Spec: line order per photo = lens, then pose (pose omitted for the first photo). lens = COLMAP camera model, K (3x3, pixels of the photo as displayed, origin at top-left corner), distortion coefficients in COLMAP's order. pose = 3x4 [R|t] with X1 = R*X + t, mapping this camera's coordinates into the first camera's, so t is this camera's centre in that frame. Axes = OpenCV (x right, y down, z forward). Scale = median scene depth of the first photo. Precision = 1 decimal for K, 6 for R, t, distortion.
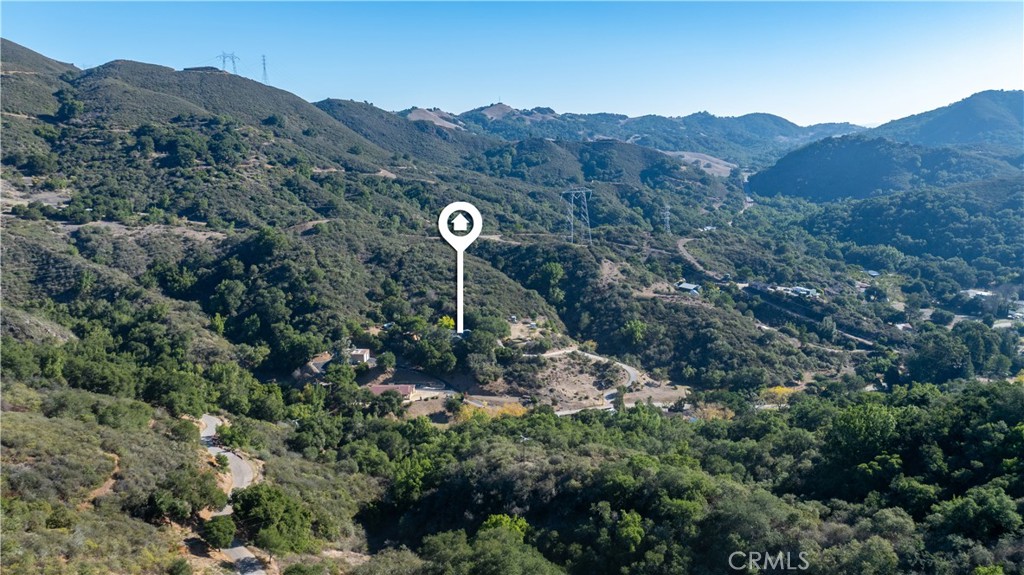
lens RADIAL K [[721.3, 0, 512.0], [0, 721.3, 287.5], [0, 0, 1]] dist [-0.014980, -0.004256]
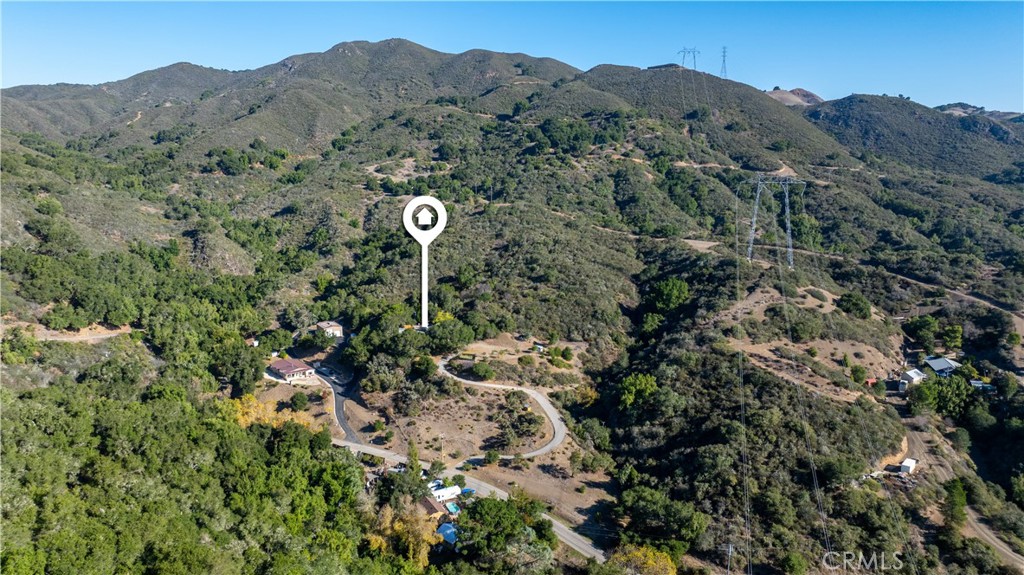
lens RADIAL K [[721.3, 0, 512.0], [0, 721.3, 287.5], [0, 0, 1]] dist [-0.014980, -0.004256]
pose [[0.615346, 0.143782, -0.775033, 0.529301], [-0.164214, 0.985034, 0.052361, -0.039578], [0.770962, 0.095051, 0.629748, 0.475269]]
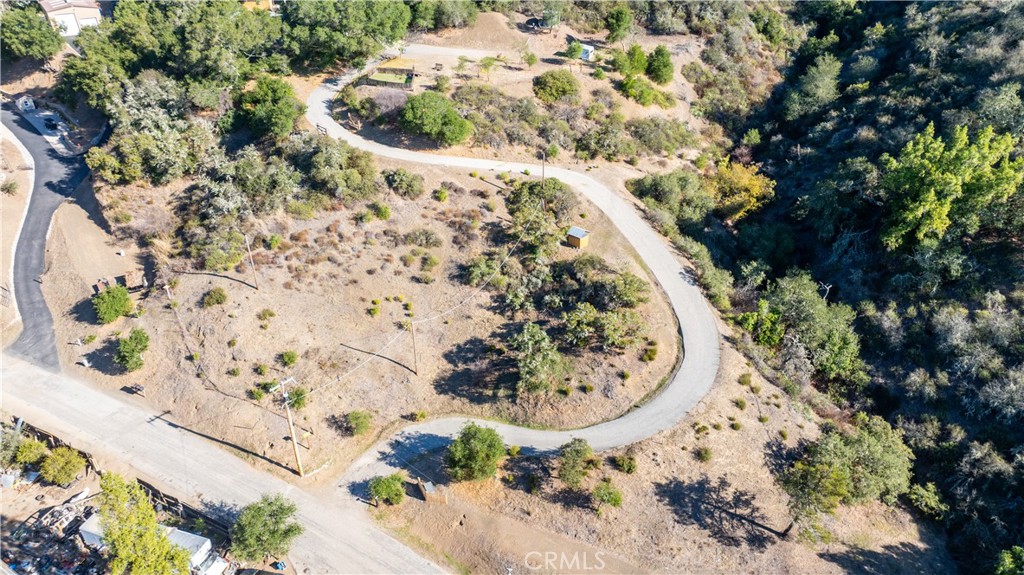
lens RADIAL K [[721.3, 0, 512.0], [0, 721.3, 287.5], [0, 0, 1]] dist [-0.014980, -0.004256]
pose [[0.653903, 0.400490, -0.641886, 0.209516], [-0.158204, 0.902031, 0.401636, 0.024824], [0.739853, -0.161082, 0.653200, 0.727176]]
